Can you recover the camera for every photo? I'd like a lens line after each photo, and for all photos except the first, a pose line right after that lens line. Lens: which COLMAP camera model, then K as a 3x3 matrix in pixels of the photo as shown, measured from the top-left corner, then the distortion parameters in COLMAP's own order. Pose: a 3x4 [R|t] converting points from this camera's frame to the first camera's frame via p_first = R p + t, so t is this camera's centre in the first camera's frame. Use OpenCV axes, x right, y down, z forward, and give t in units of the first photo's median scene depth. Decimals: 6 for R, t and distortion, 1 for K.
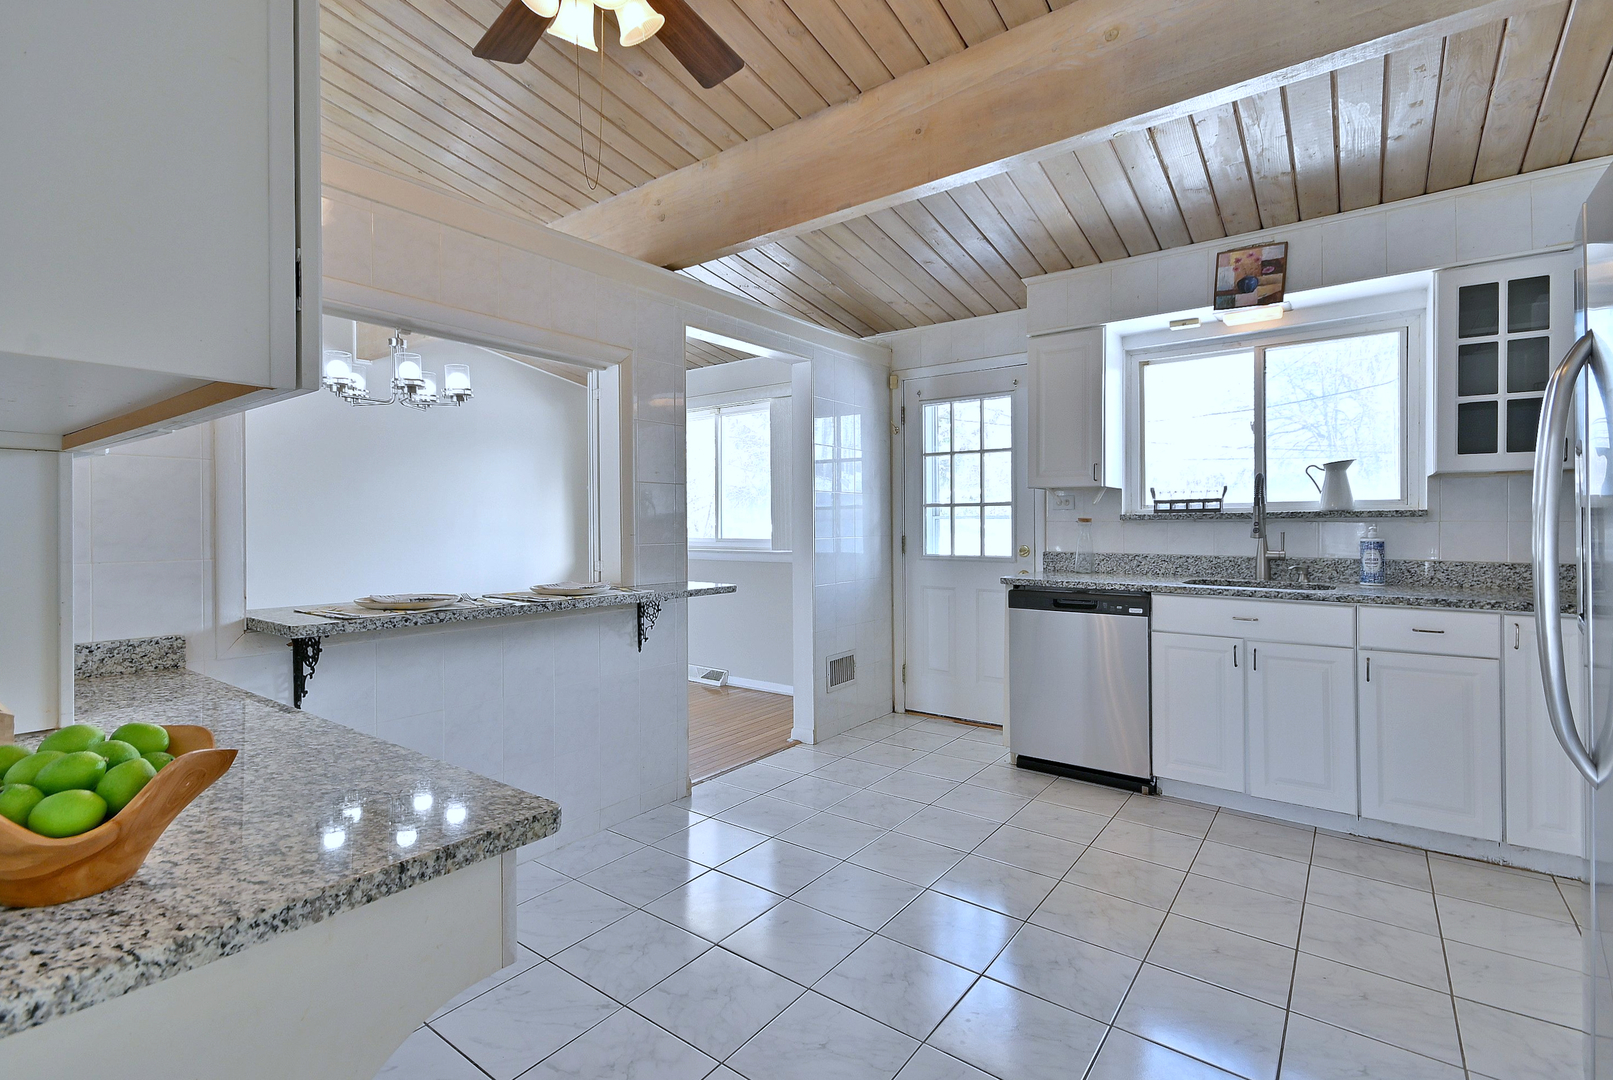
lens RADIAL K [[734.2, 0, 809.7], [0, 734.2, 533.3], [0, 0, 1]] dist [0.000723, -0.000761]
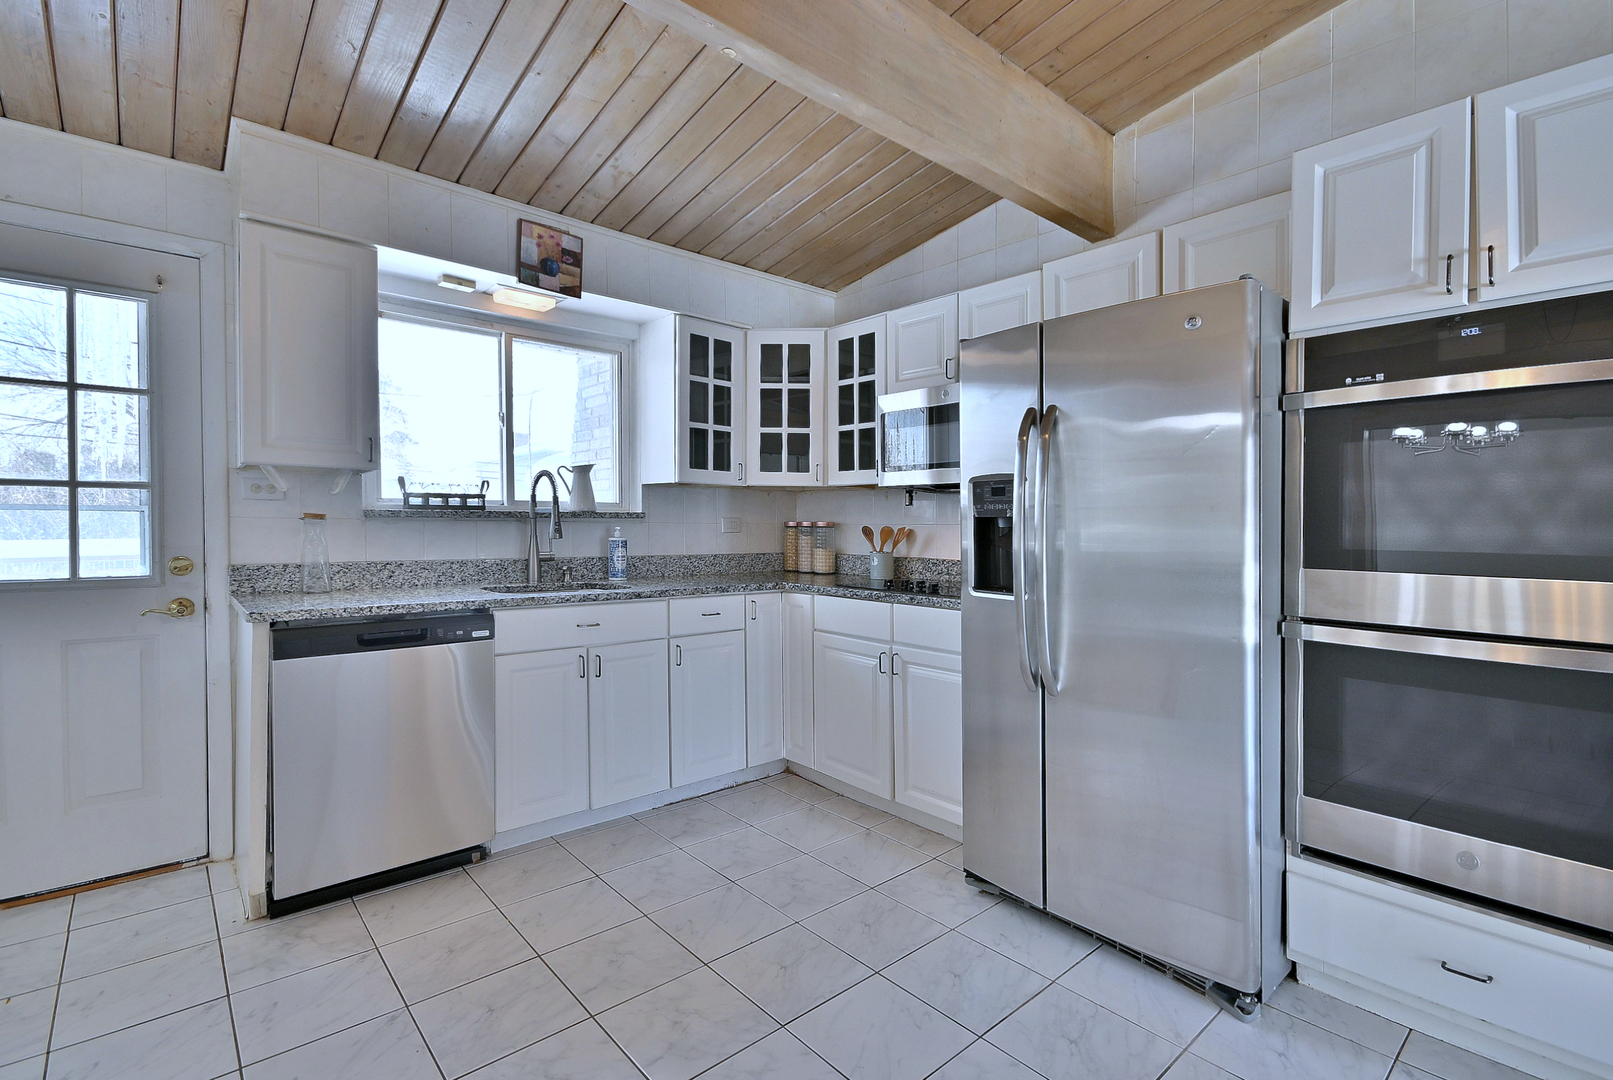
lens RADIAL K [[734.2, 0, 790.1], [0, 734.2, 526.7], [0, 0, 1]] dist [0.000723, -0.000761]
pose [[0.212190, 0.000835, 0.977228, -0.239371], [0.005098, 0.999985, -0.001961, -0.005093], [-0.977215, 0.005398, 0.212182, 0.485424]]
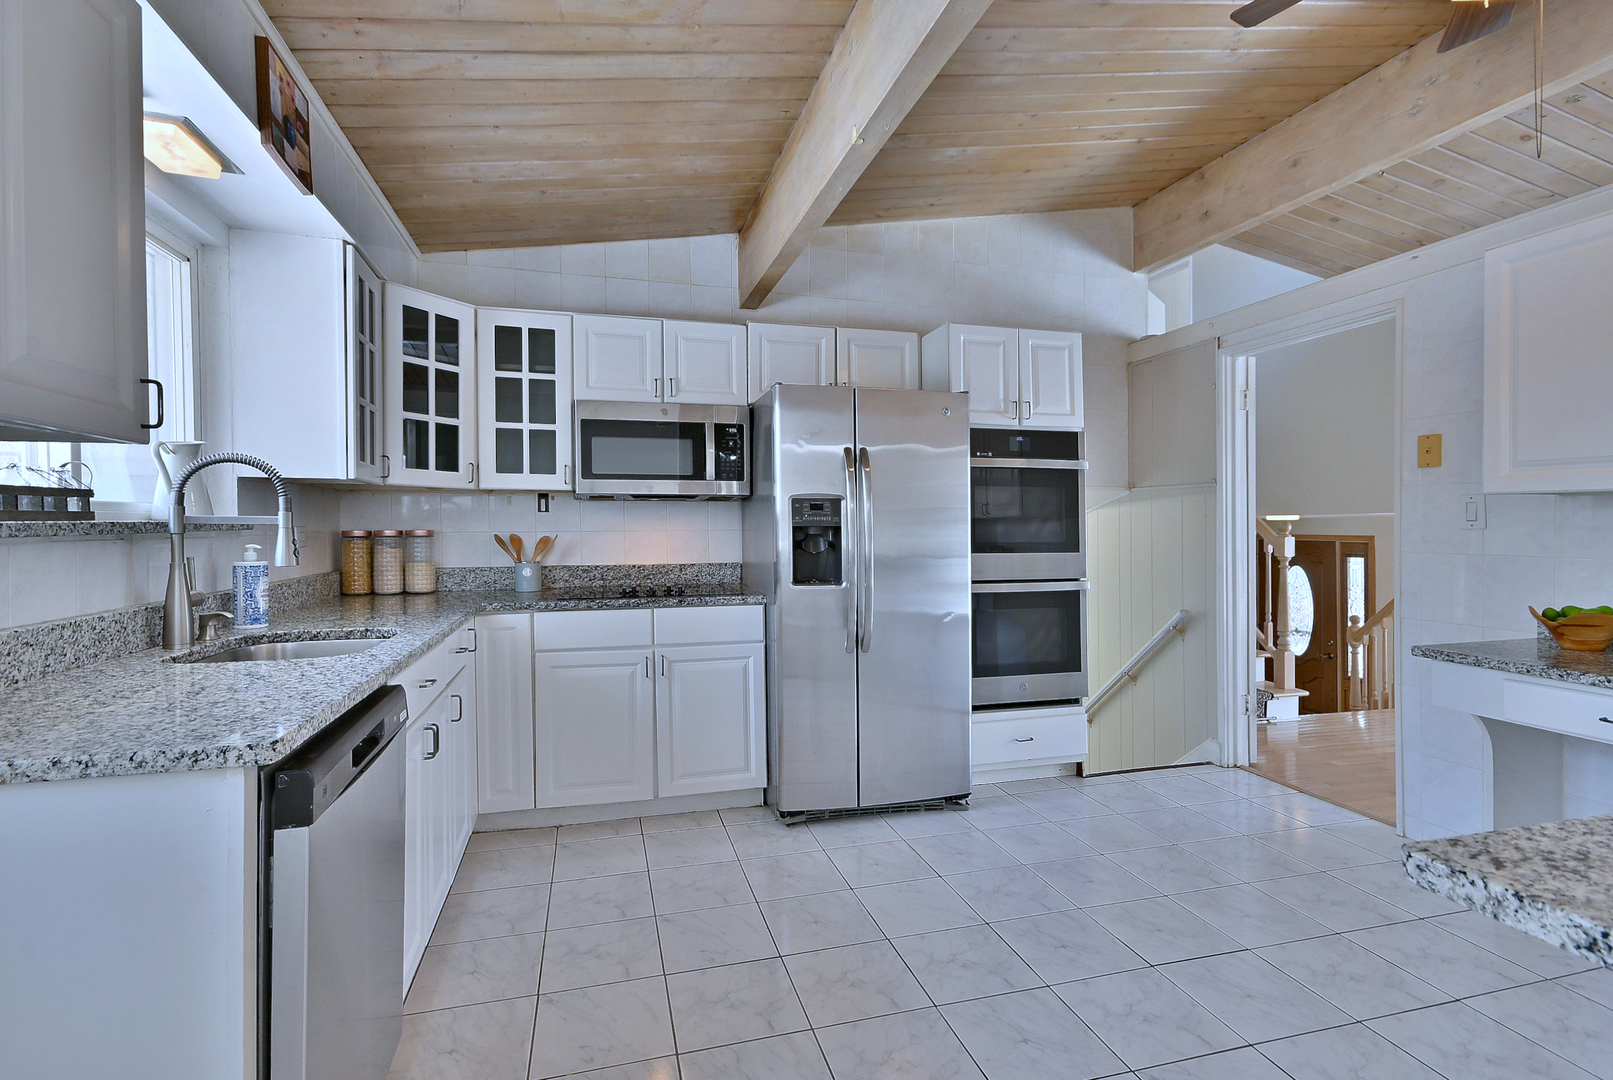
lens RADIAL K [[755.2, 0, 815.5], [0, 755.2, 520.6], [0, 0, 1]] dist [-0.007399, 0.001433]
pose [[-0.794156, 0.008638, 0.607652, -0.087530], [0.013925, 0.999895, 0.003986, -0.025068], [-0.607554, 0.011627, -0.794193, 1.174241]]
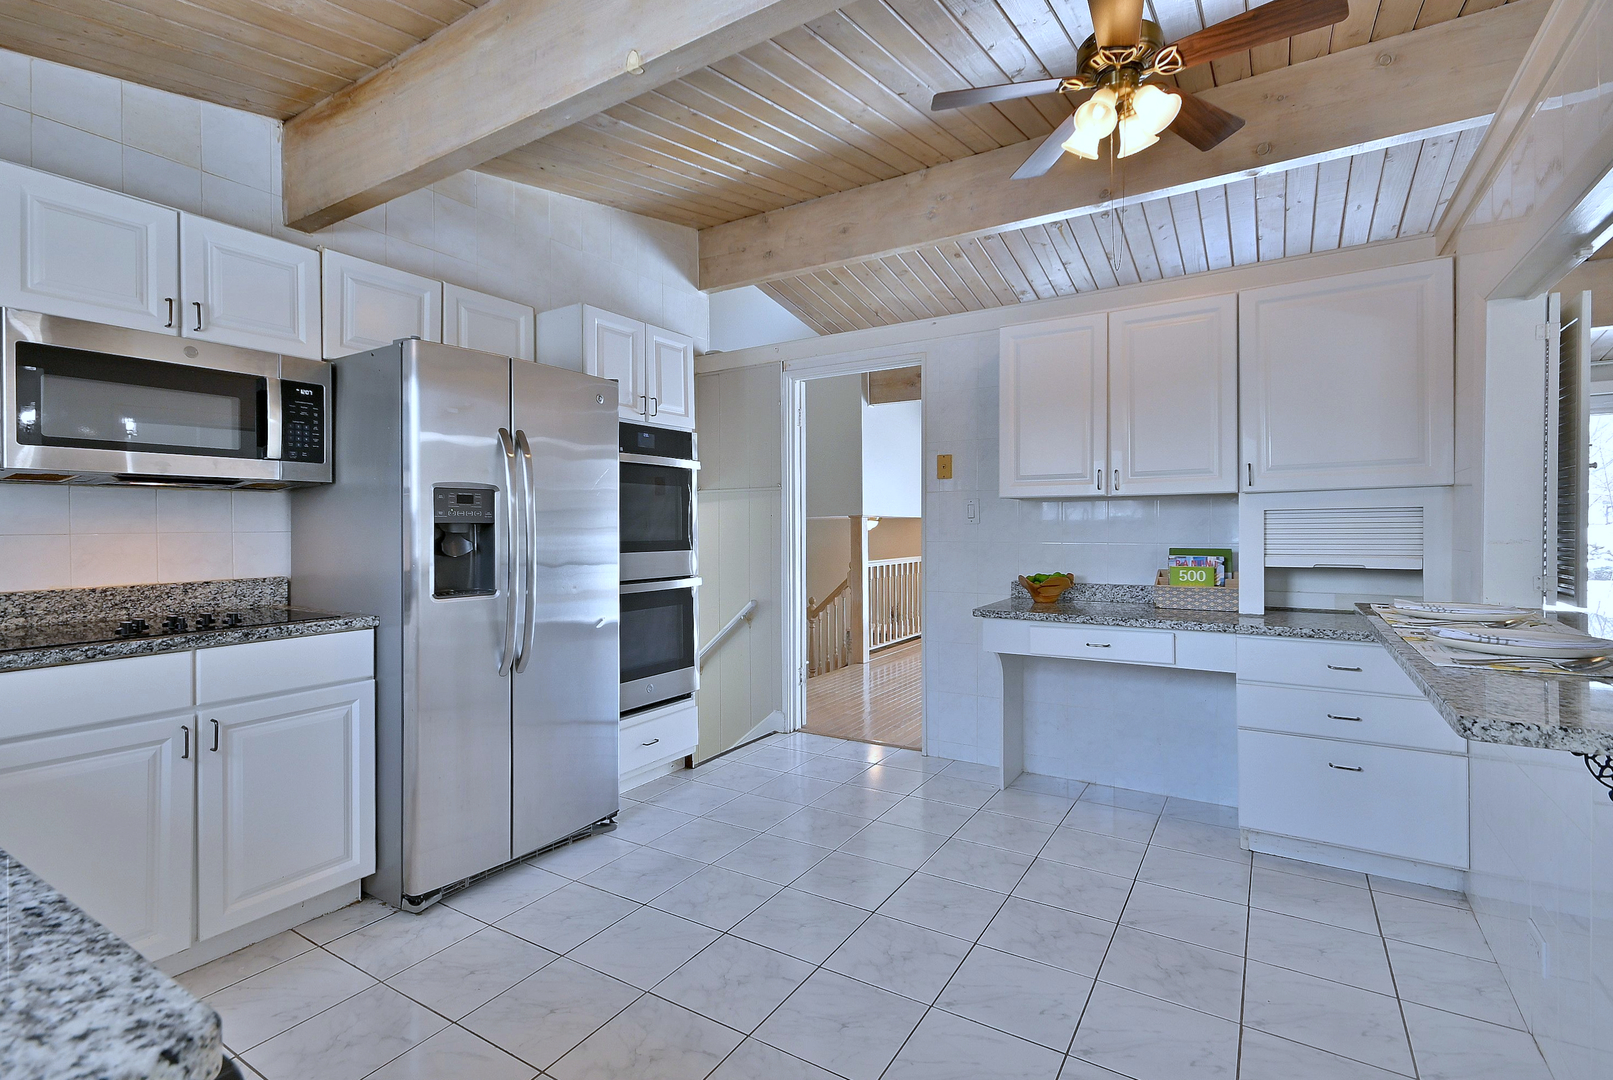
lens RADIAL K [[734.2, 0, 806.2], [0, 734.2, 518.1], [0, 0, 1]] dist [0.000723, -0.000761]
pose [[-0.996209, 0.012004, -0.086164, 0.201068], [0.011875, 0.999927, 0.002006, -0.016967], [0.086182, 0.000975, -0.996279, 1.186135]]
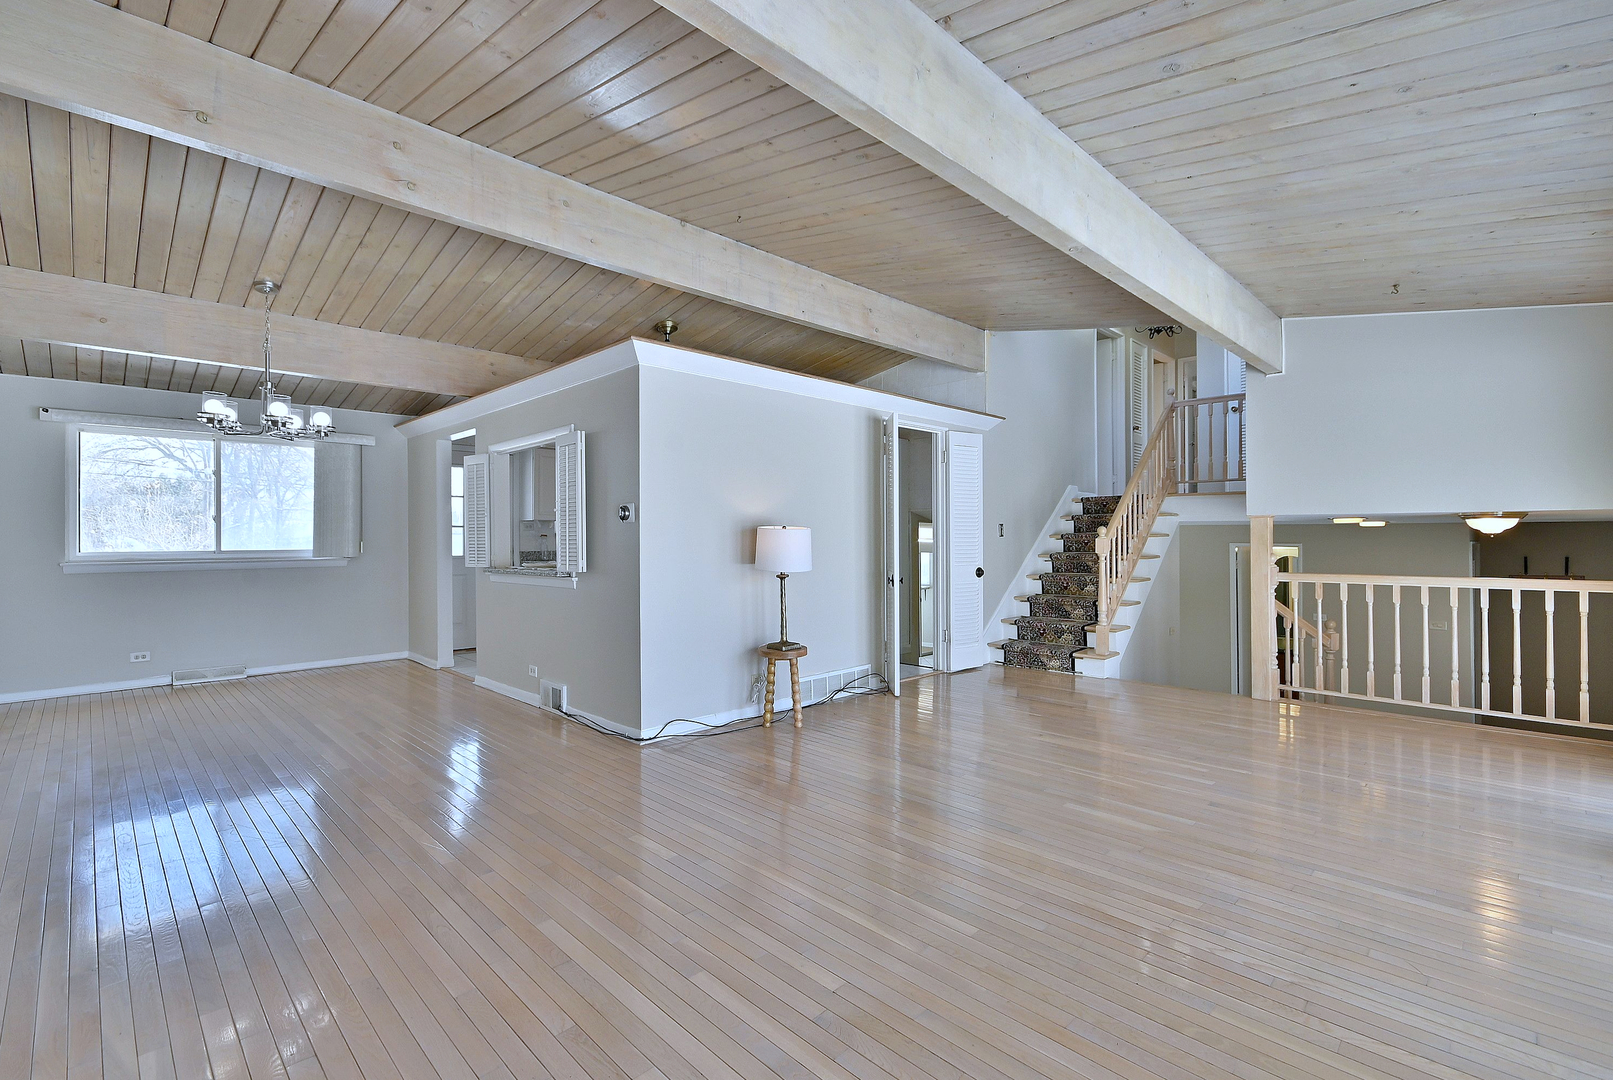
lens RADIAL K [[714.1, 0, 802.4], [0, 714.1, 531.2], [0, 0, 1]] dist [0.011031, -0.004556]
pose [[0.159796, 0.013255, 0.987061, -1.790895], [0.019437, 0.999674, -0.016571, 0.020992], [-0.986959, 0.021833, 0.159487, -0.065345]]
